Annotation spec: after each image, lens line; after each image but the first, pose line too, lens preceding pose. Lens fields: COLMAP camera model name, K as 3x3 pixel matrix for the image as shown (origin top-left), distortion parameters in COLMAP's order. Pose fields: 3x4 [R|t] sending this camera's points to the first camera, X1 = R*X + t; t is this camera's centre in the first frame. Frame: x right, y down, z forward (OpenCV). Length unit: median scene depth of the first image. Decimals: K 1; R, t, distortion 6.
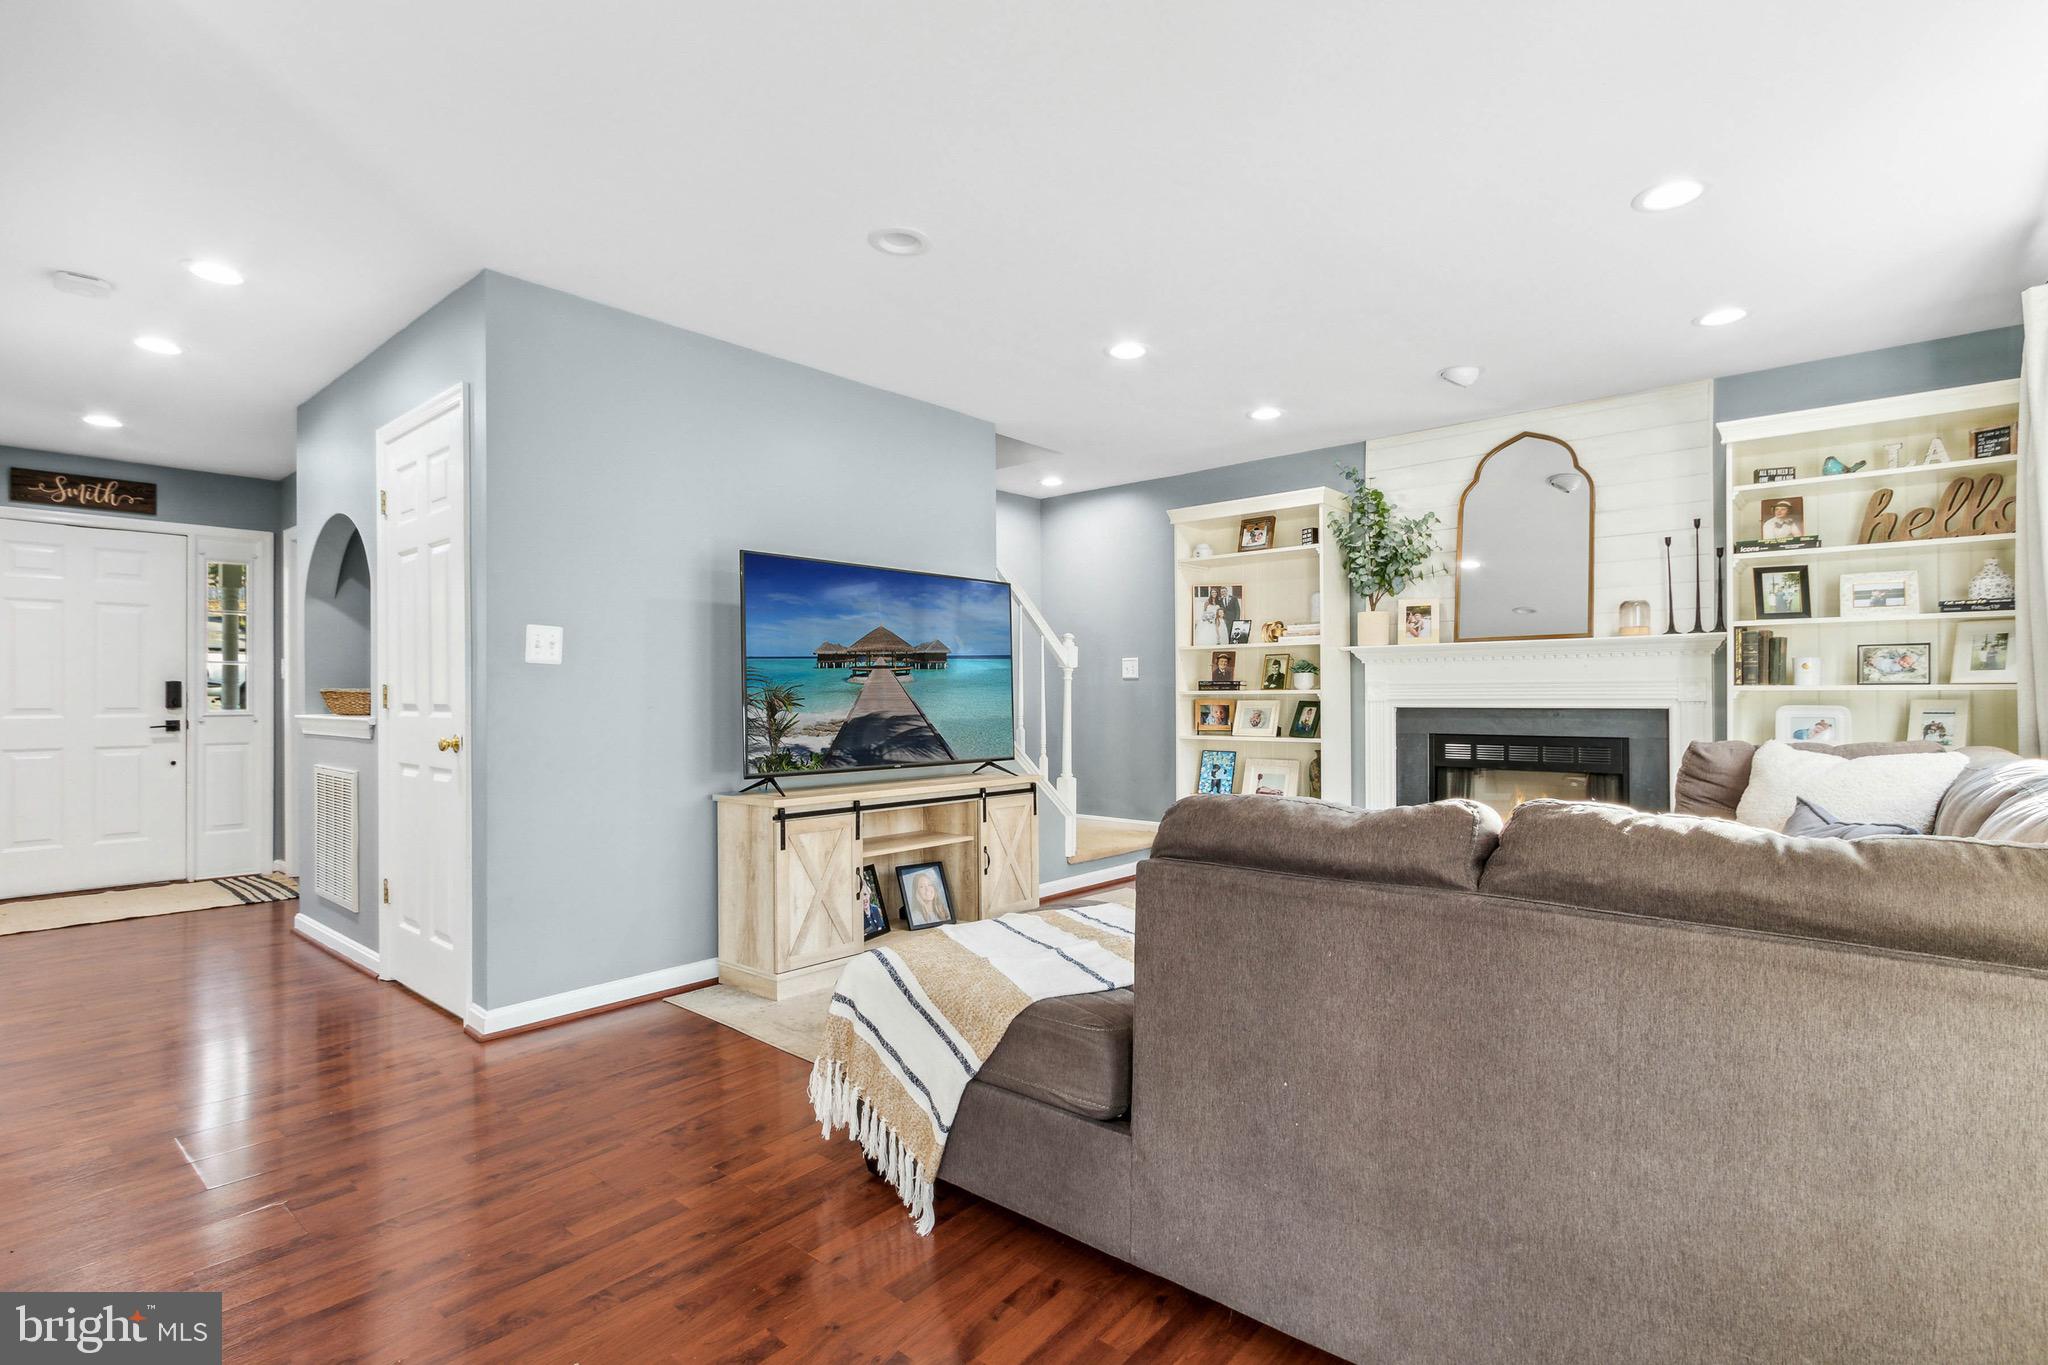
lens RADIAL K [[975.3, 0, 1003.0], [0, 975.3, 696.9], [0, 0, 1]] dist [0.001169, -0.001133]
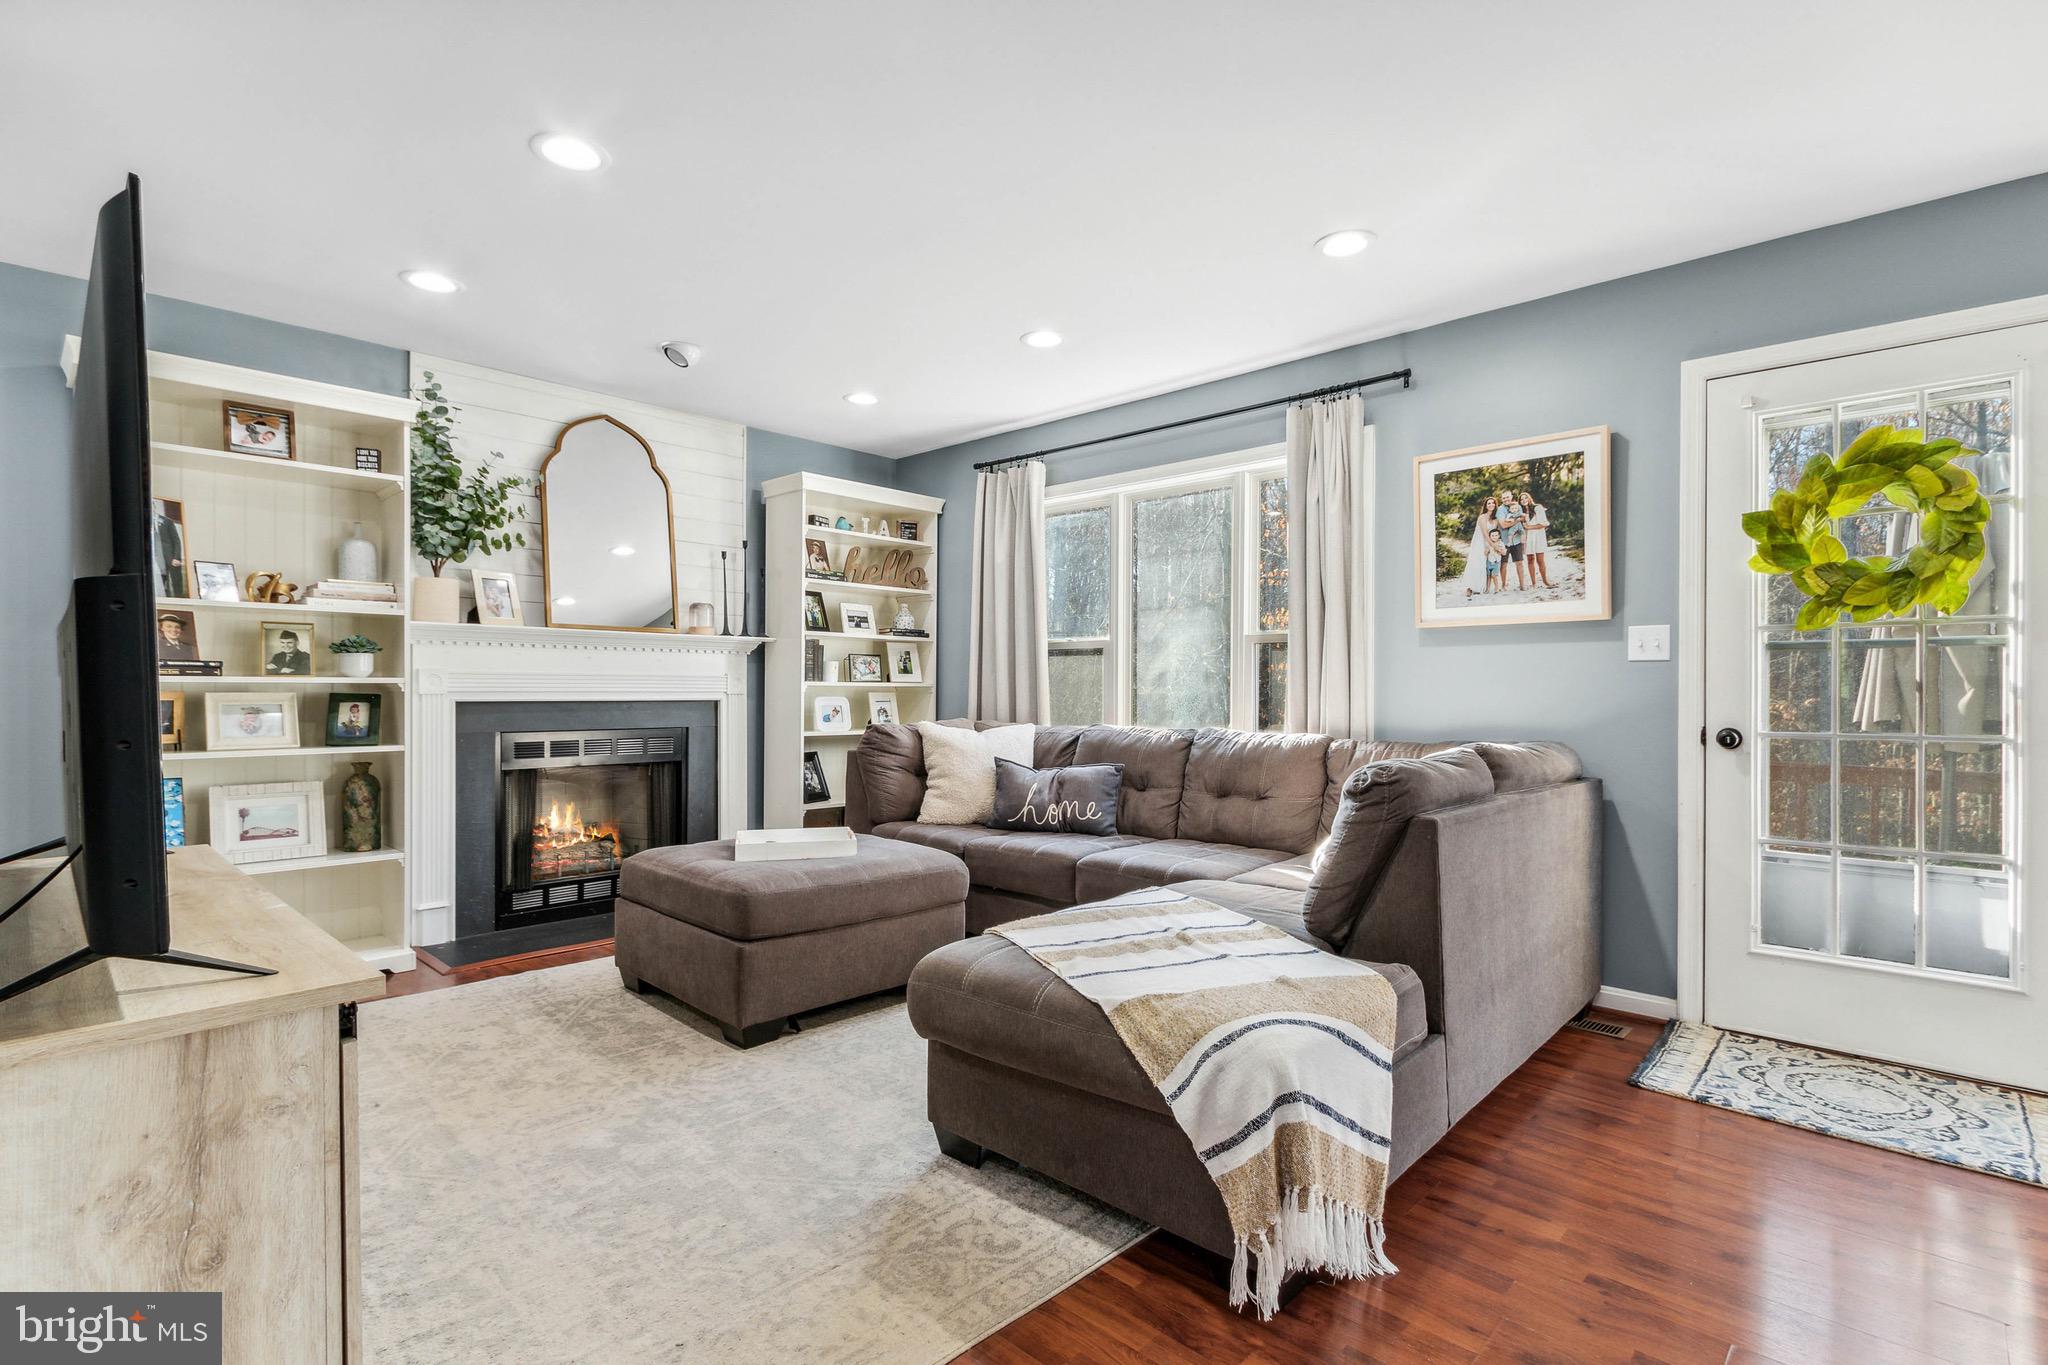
lens RADIAL K [[975.3, 0, 1028.0], [0, 975.3, 693.7], [0, 0, 1]] dist [0.001169, -0.001133]
pose [[0.022501, -0.001192, 0.999746, -0.482953], [-0.004476, 0.999989, 0.001293, 0.001538], [-0.999737, -0.004504, 0.022496, 0.643159]]
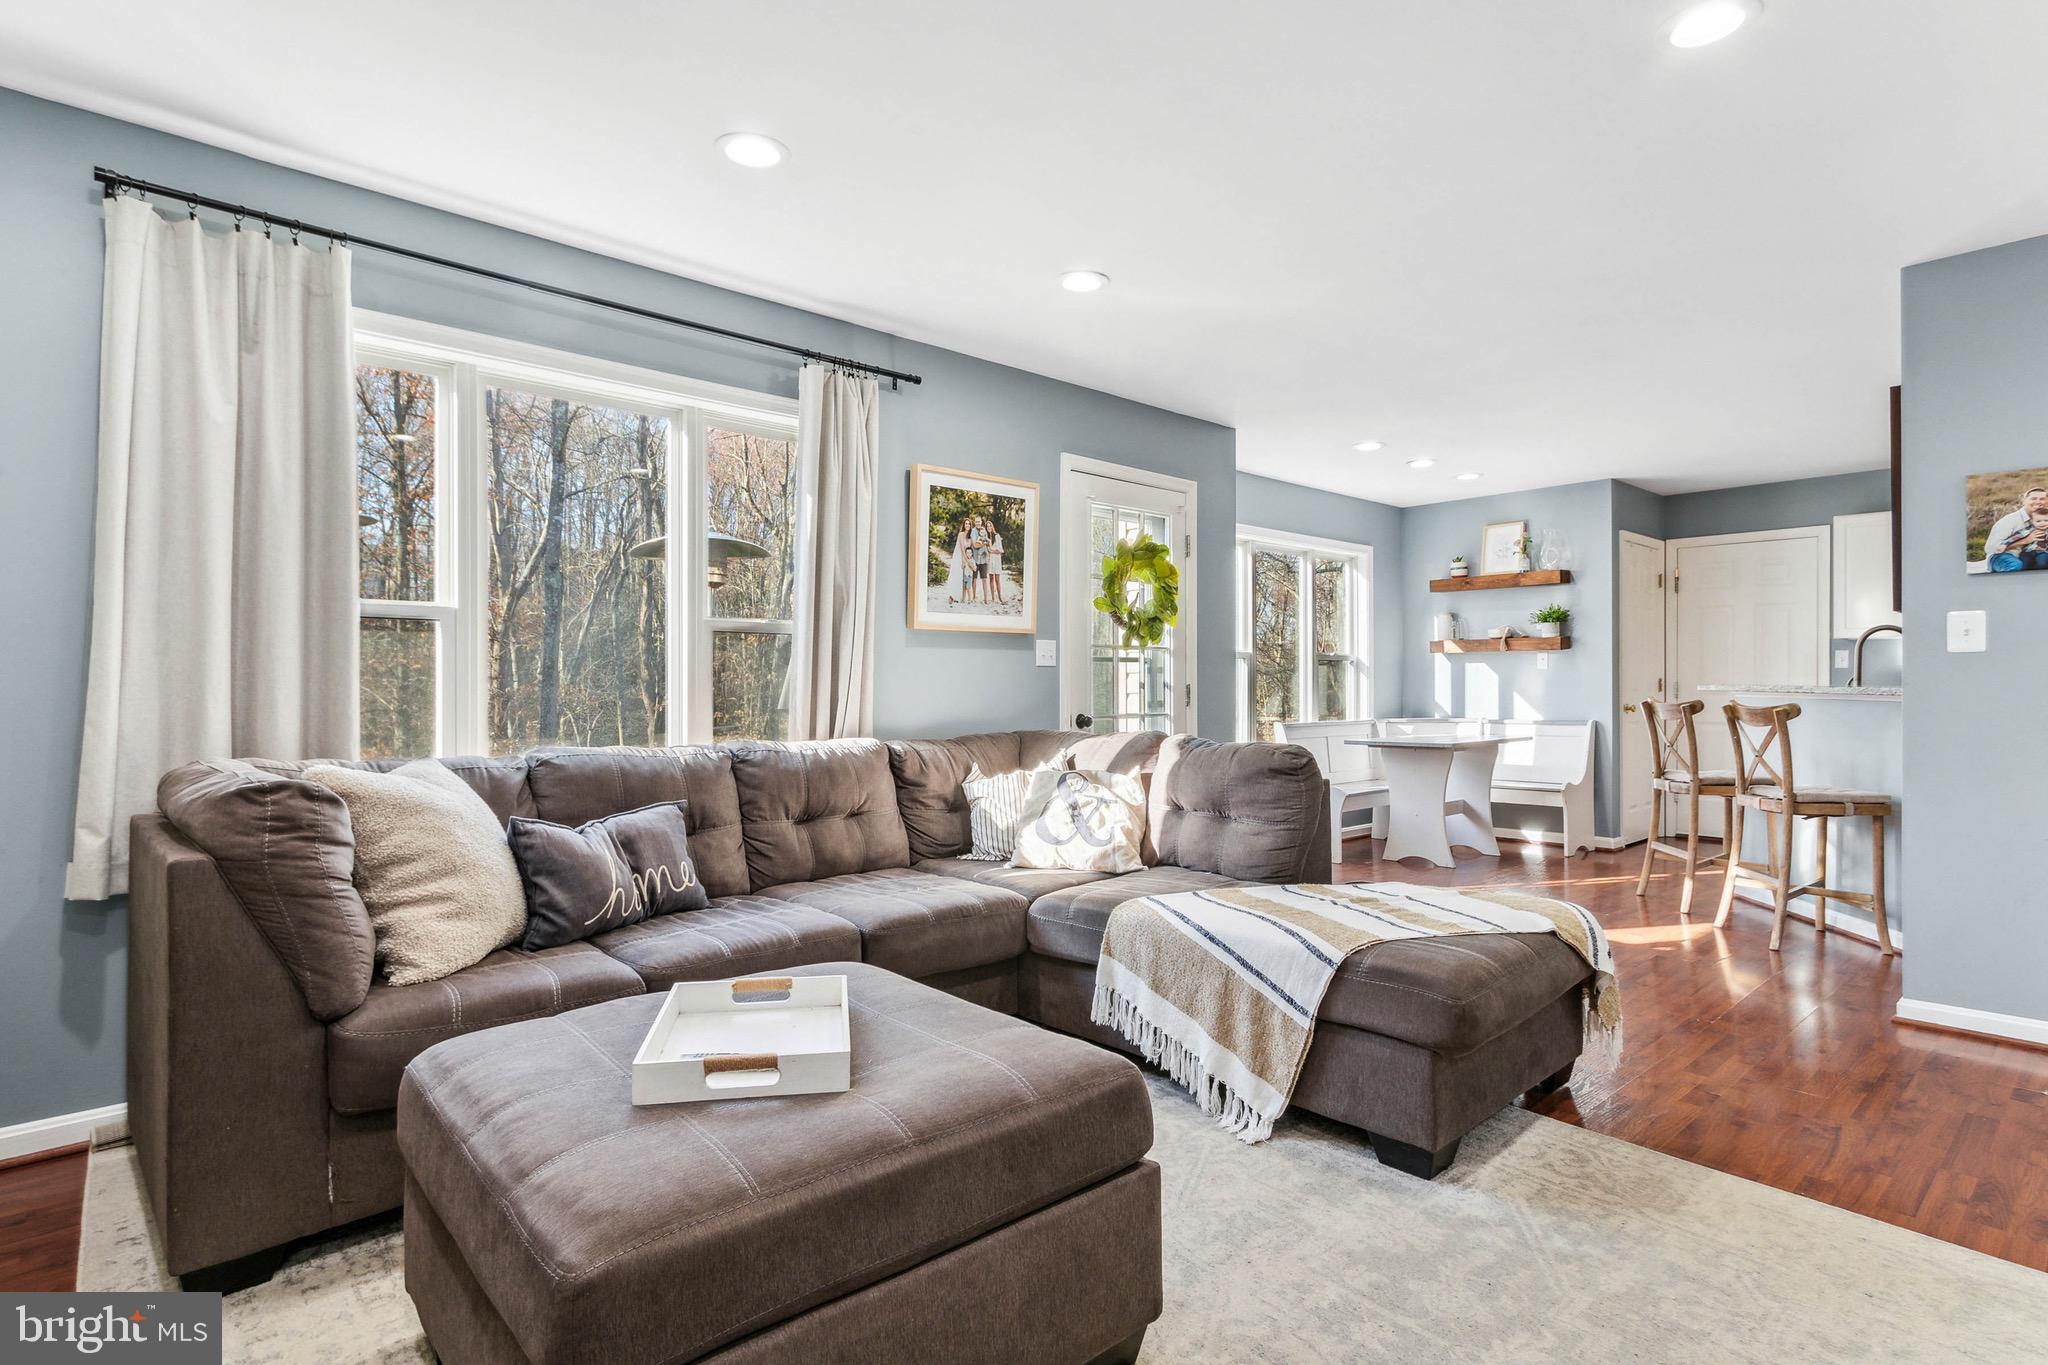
lens RADIAL K [[1023.9, 0, 1026.0], [0, 1023.9, 687.6], [0, 0, 1]] dist [-0.005340, -0.000981]
pose [[-0.994818, 0.004614, 0.101562, 0.205561], [0.004706, 0.999989, 0.000660, -0.003407], [-0.101558, 0.001135, -0.994829, 1.252206]]
